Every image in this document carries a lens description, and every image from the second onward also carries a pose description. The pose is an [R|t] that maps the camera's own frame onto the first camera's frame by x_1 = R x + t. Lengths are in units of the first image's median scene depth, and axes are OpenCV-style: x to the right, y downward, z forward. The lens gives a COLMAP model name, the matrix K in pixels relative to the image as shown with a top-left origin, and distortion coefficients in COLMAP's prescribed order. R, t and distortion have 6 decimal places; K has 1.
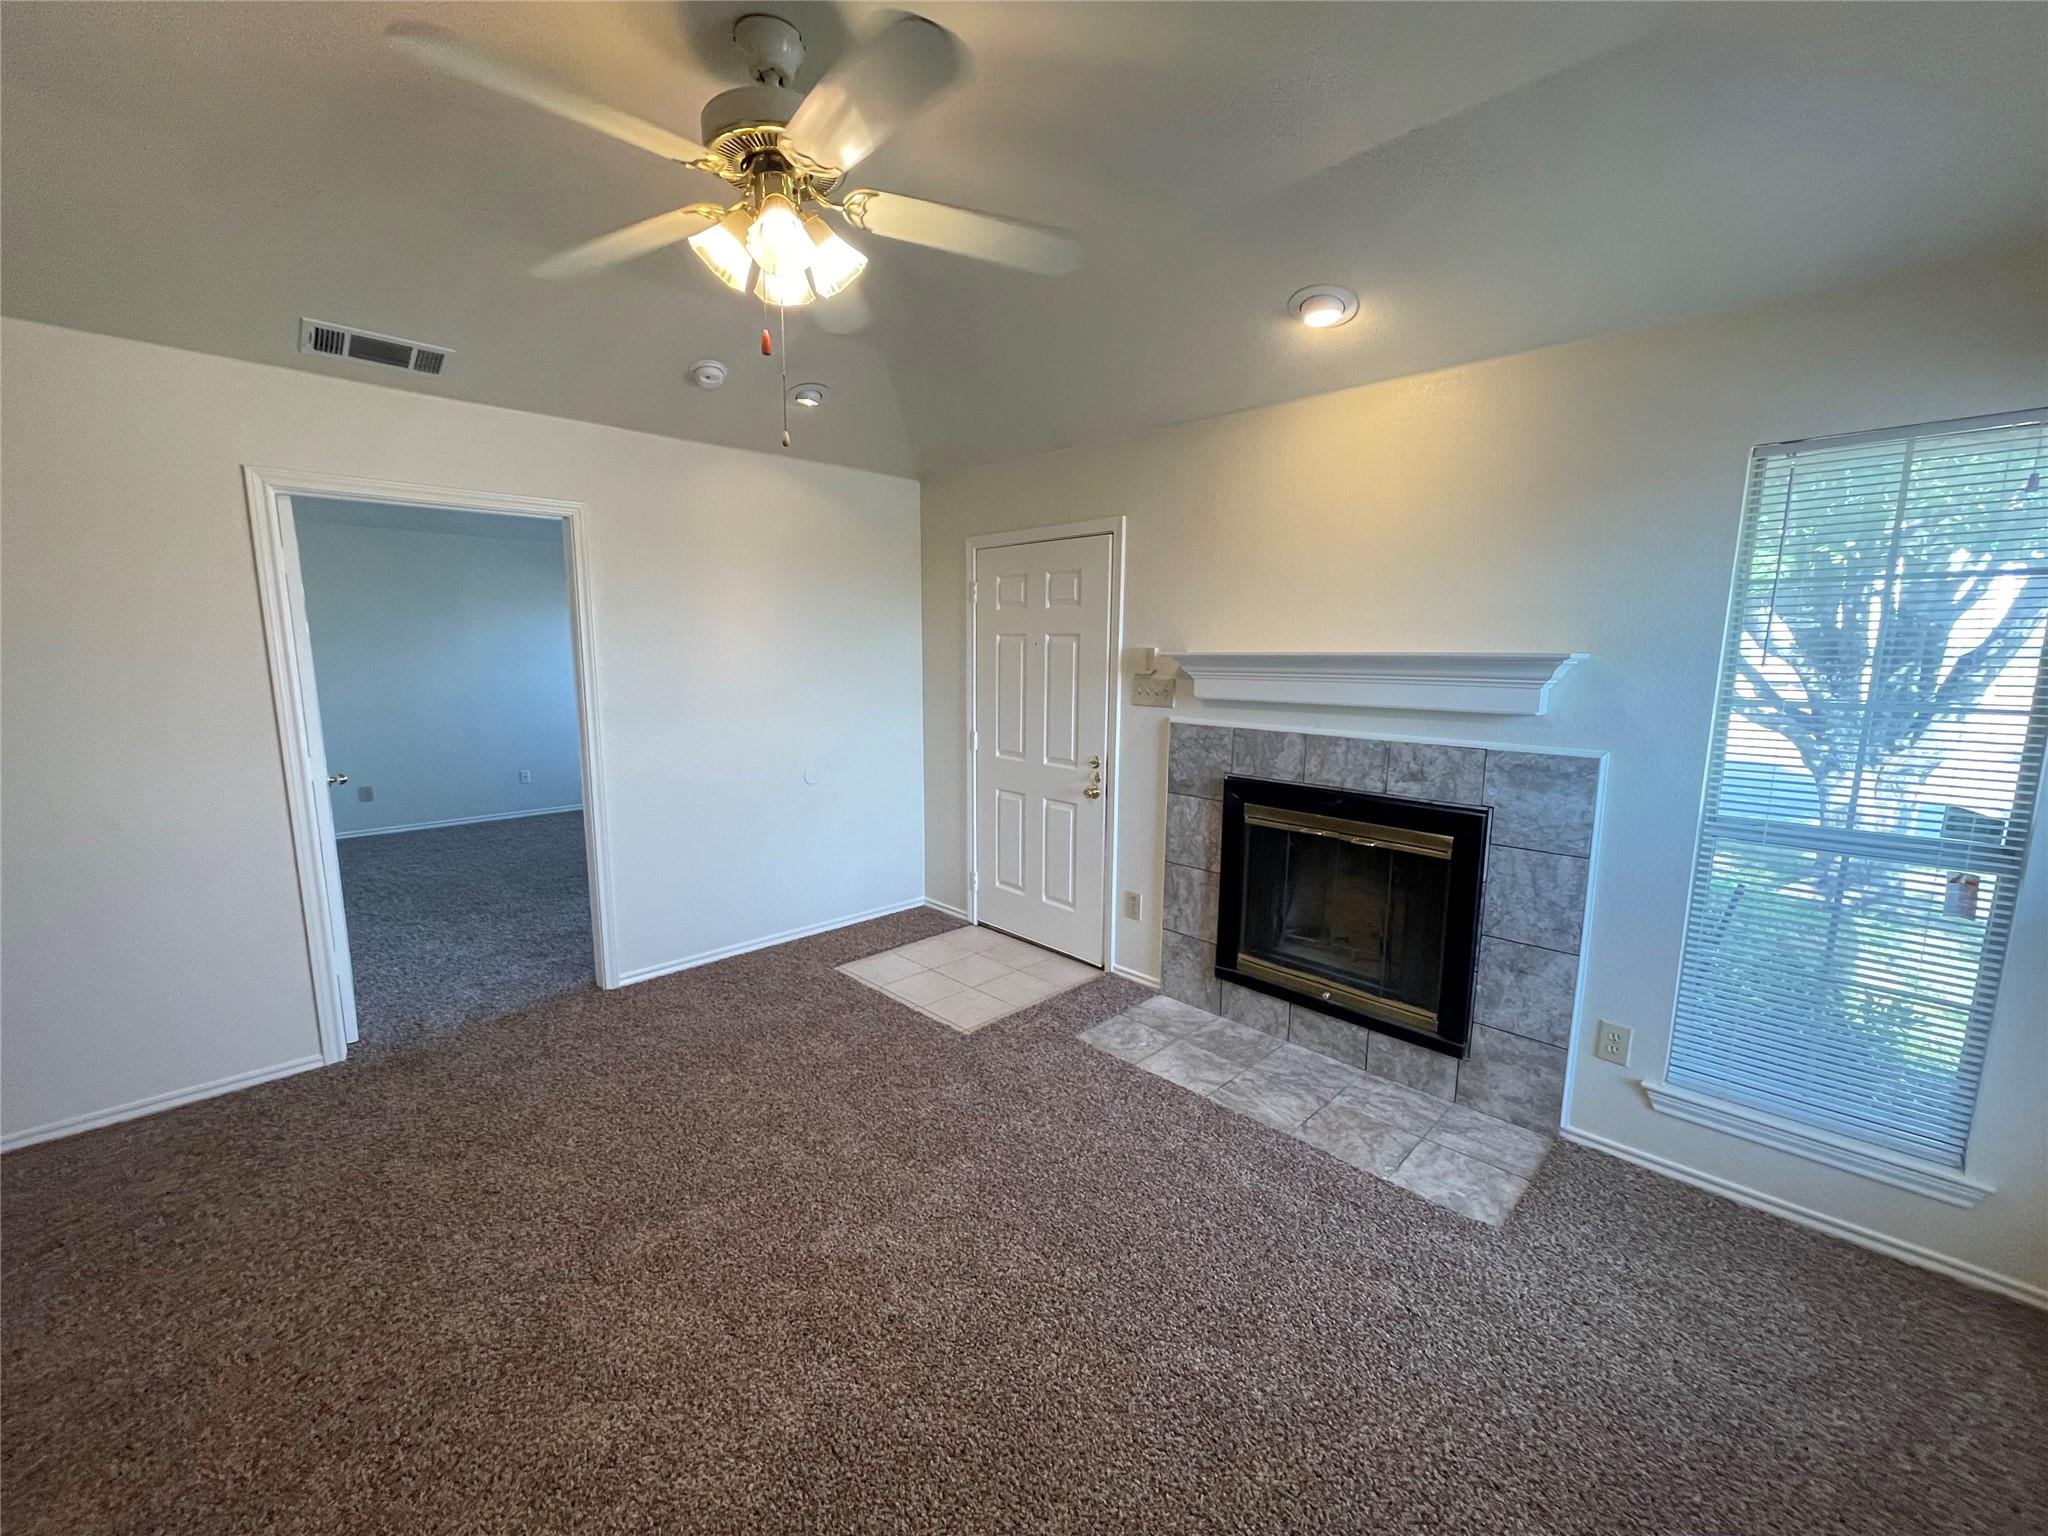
lens RADIAL K [[829.4, 0, 1014.9], [0, 829.4, 773.1], [0, 0, 1]] dist [0.002318, 0.001051]
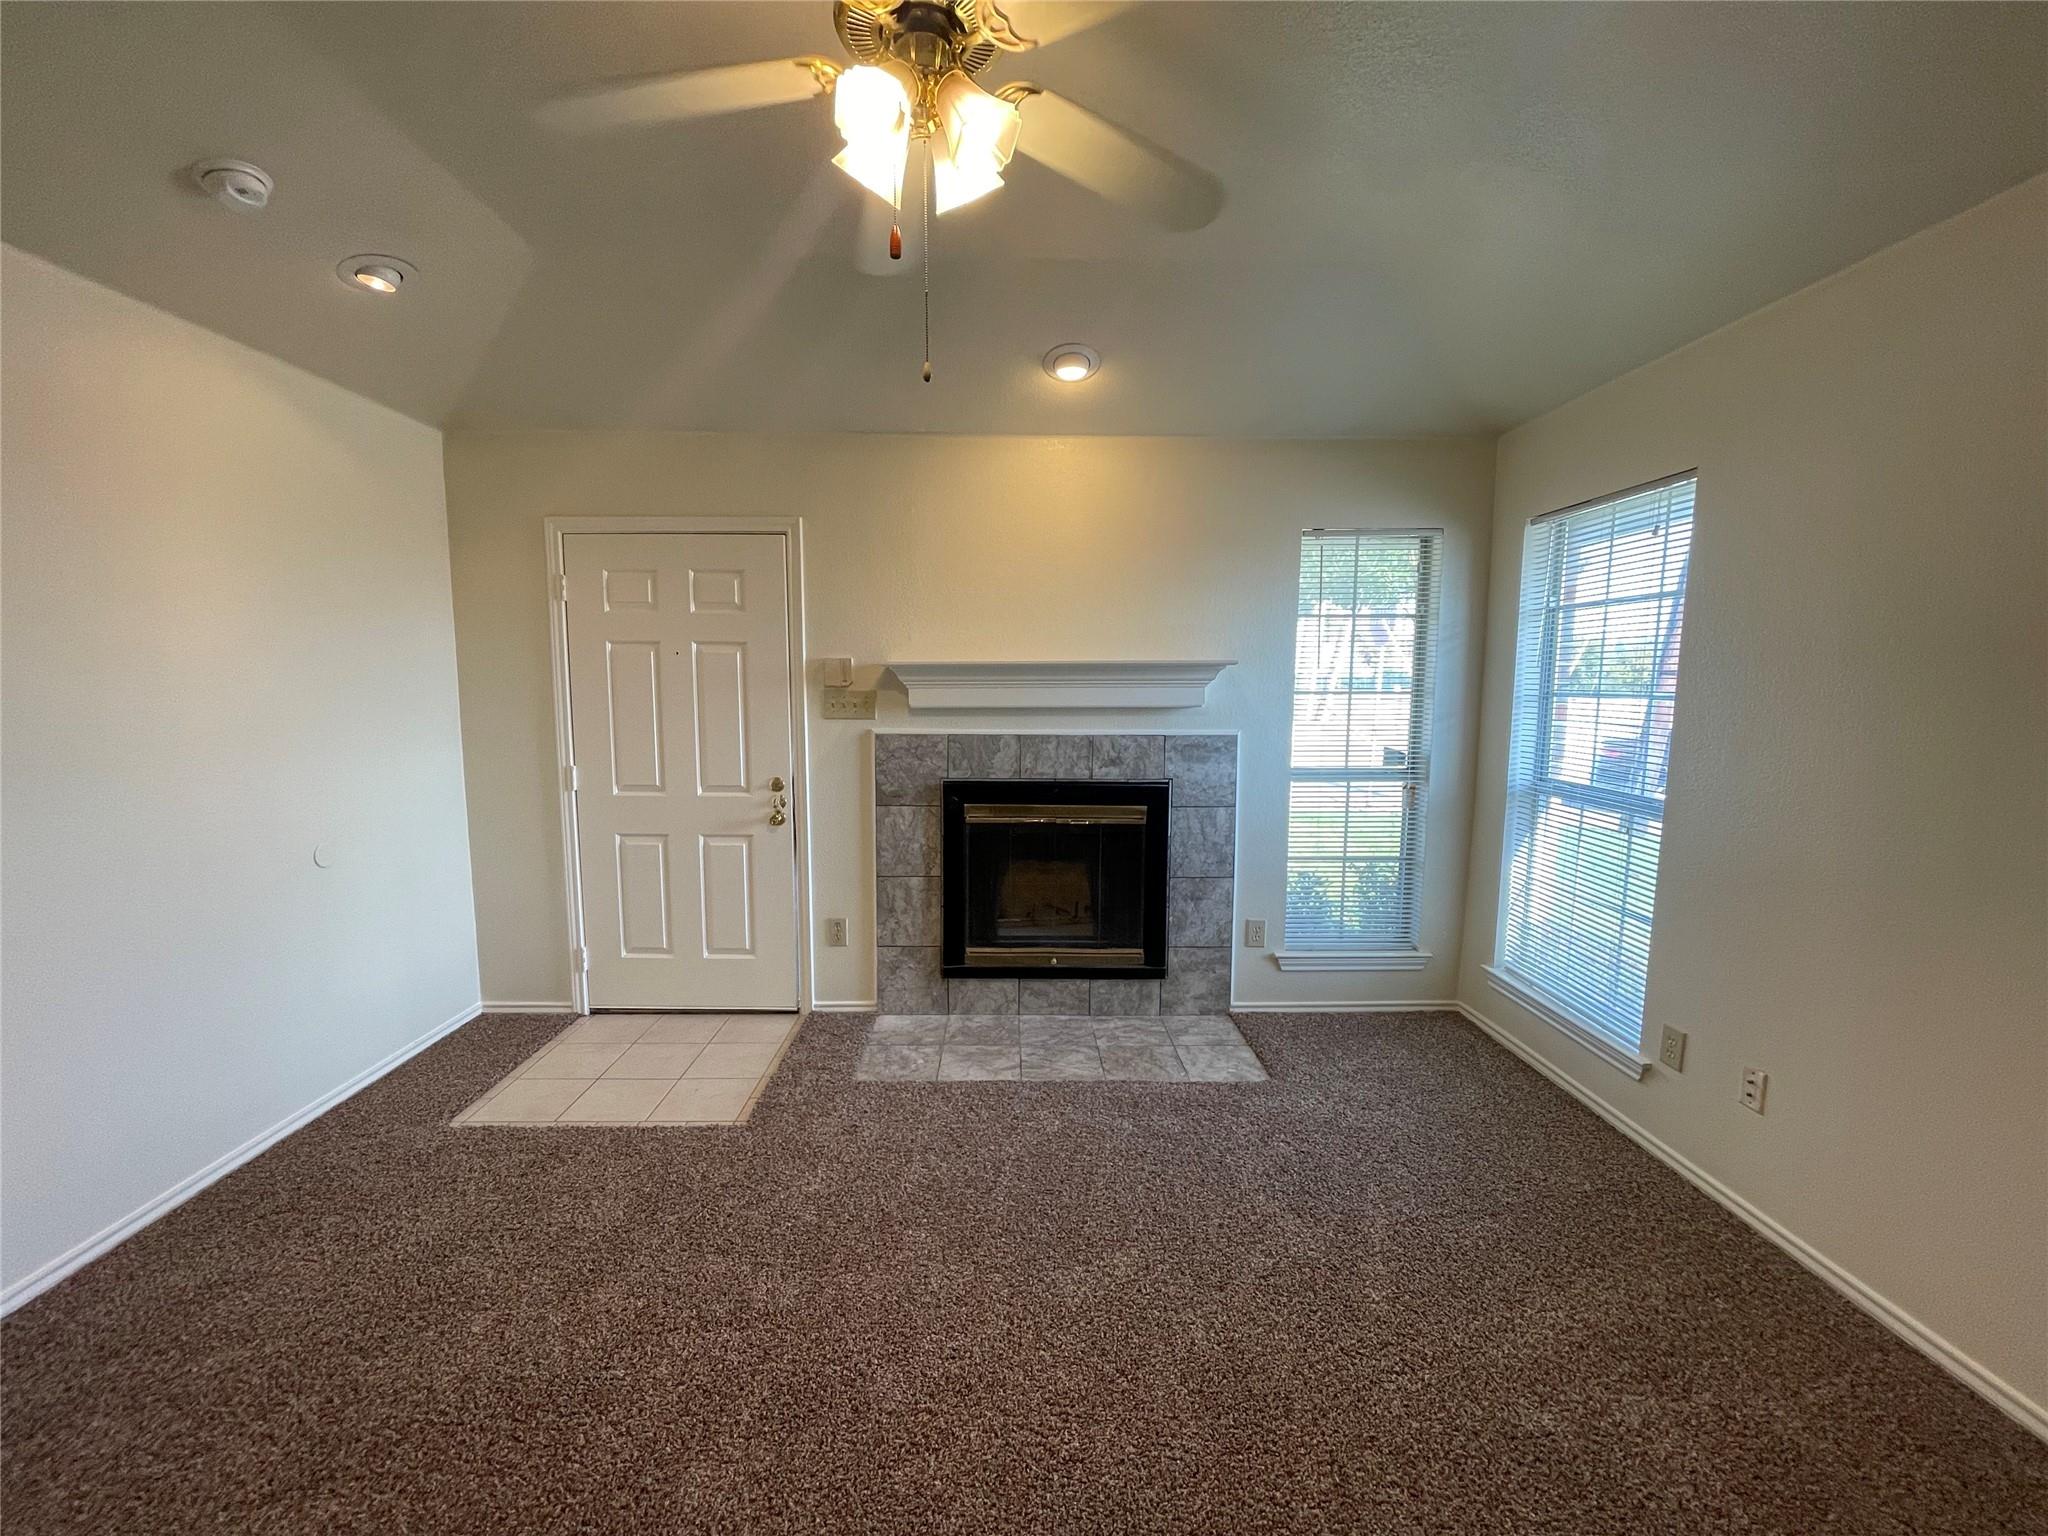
lens RADIAL K [[829.4, 0, 1012.0], [0, 829.4, 770.9], [0, 0, 1]] dist [0.002318, 0.001051]
pose [[0.692965, -0.083433, 0.716127, -0.435332], [0.111652, 0.993717, 0.007733, -0.007691], [-0.712273, 0.074598, 0.697927, 0.216578]]
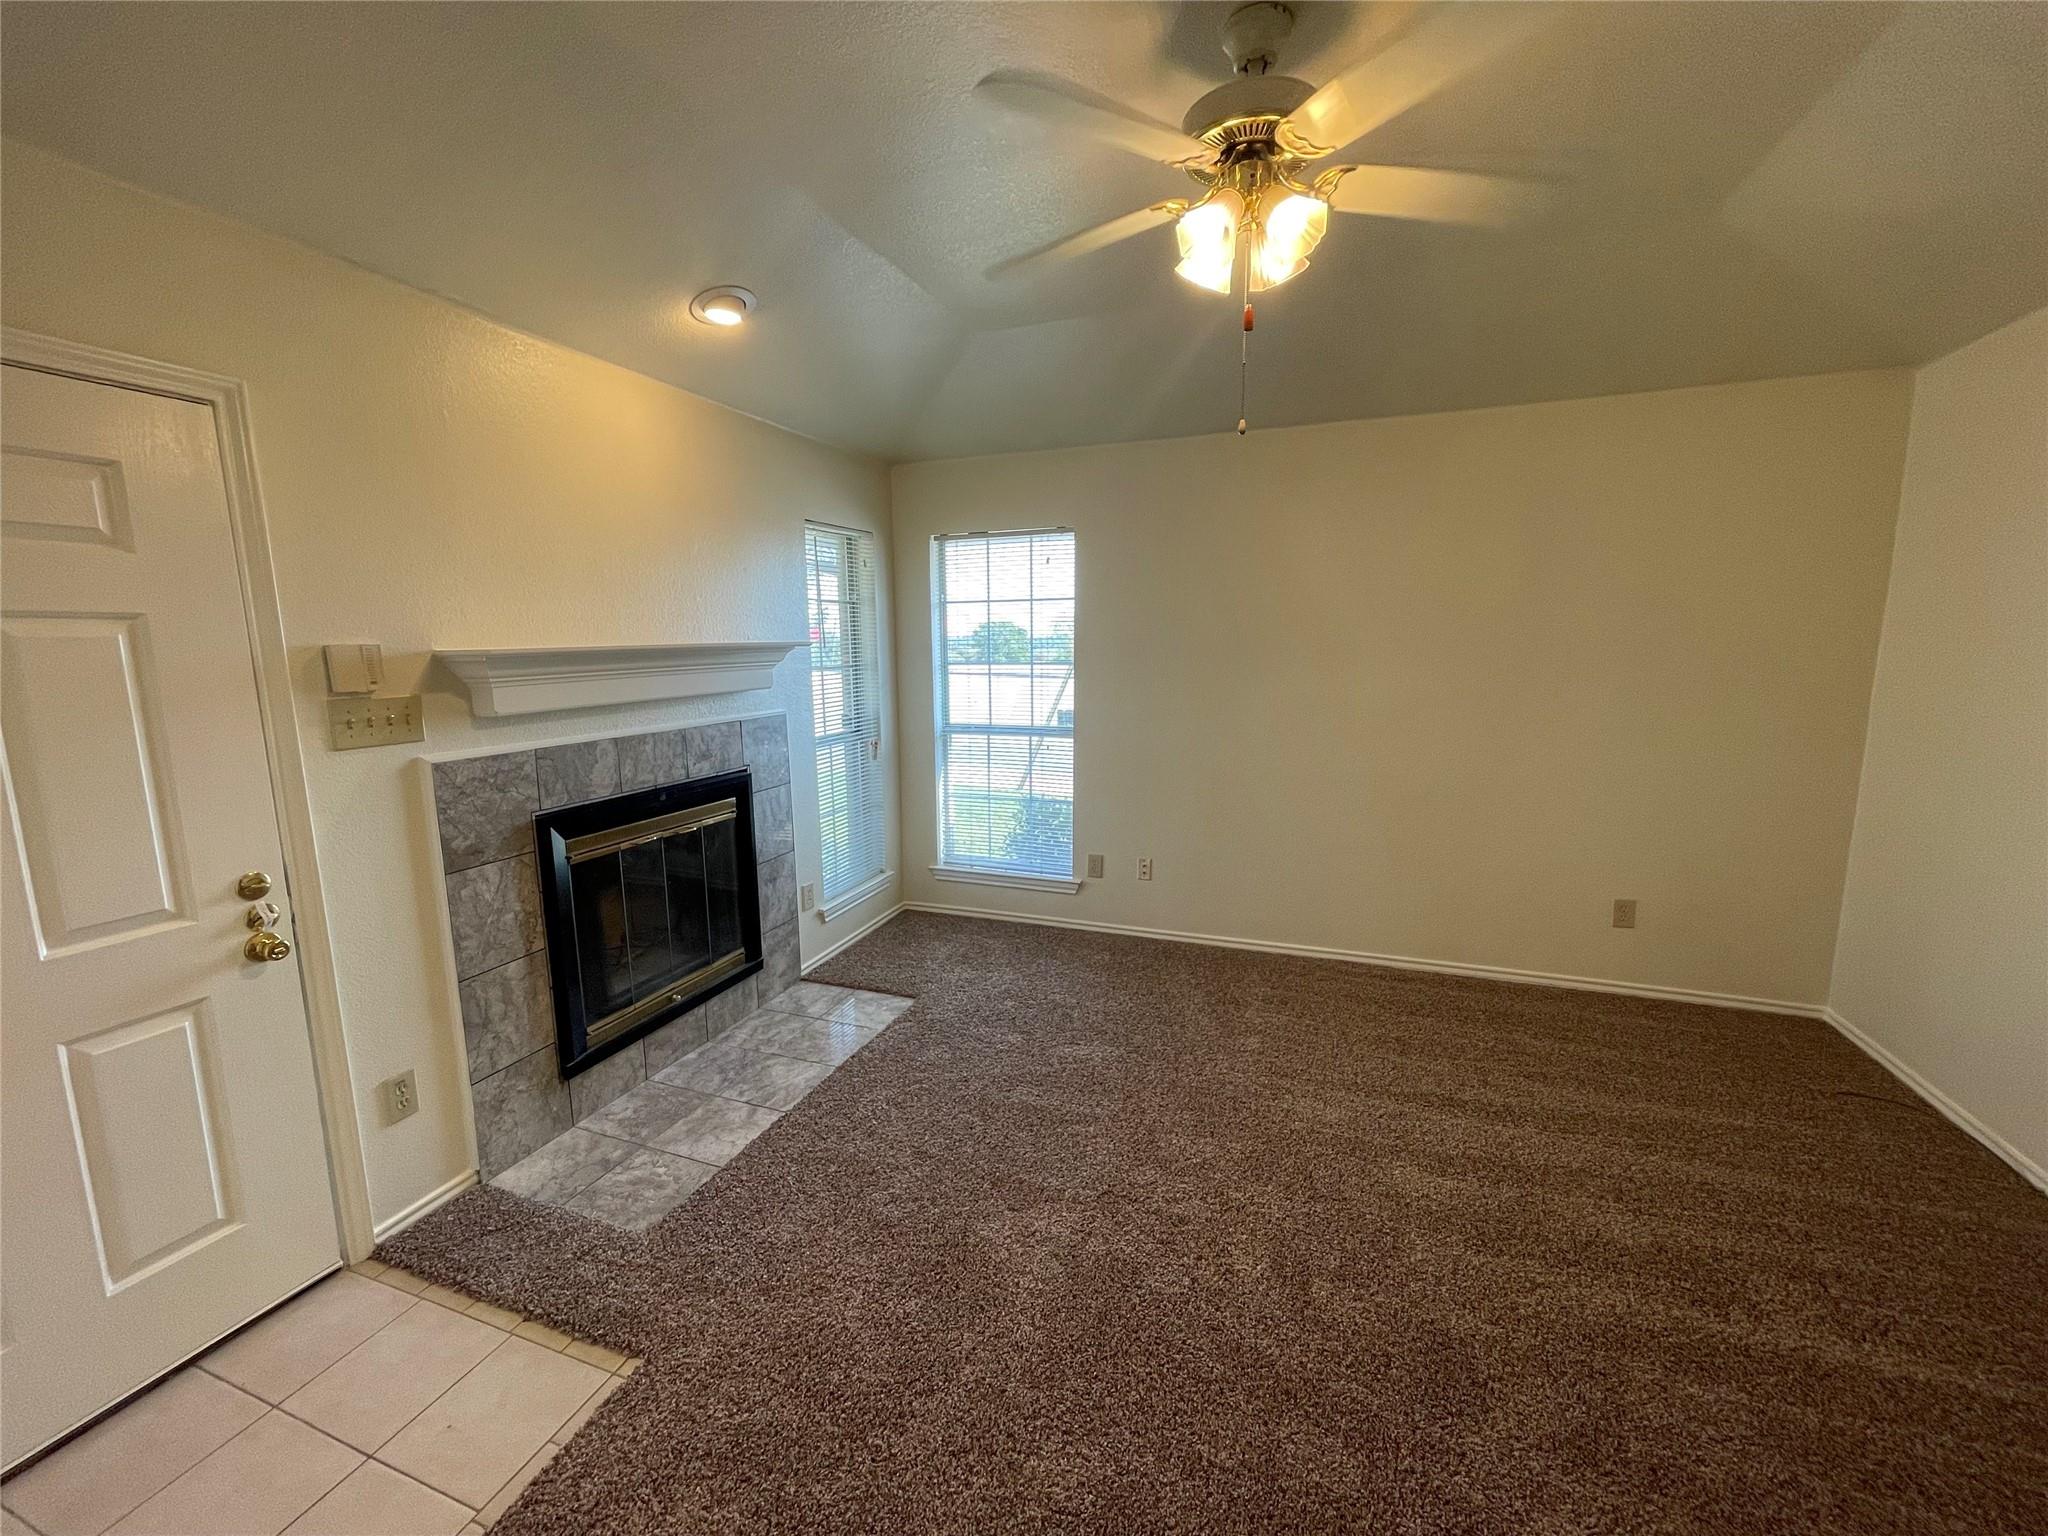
lens RADIAL K [[829.4, 0, 1040.1], [0, 829.4, 770.5], [0, 0, 1]] dist [0.002318, 0.001051]
pose [[-0.436578, -0.148065, 0.887399, -0.601683], [0.139924, 0.963187, 0.229549, -0.144851], [-0.888719, 0.224385, -0.399788, 0.904607]]
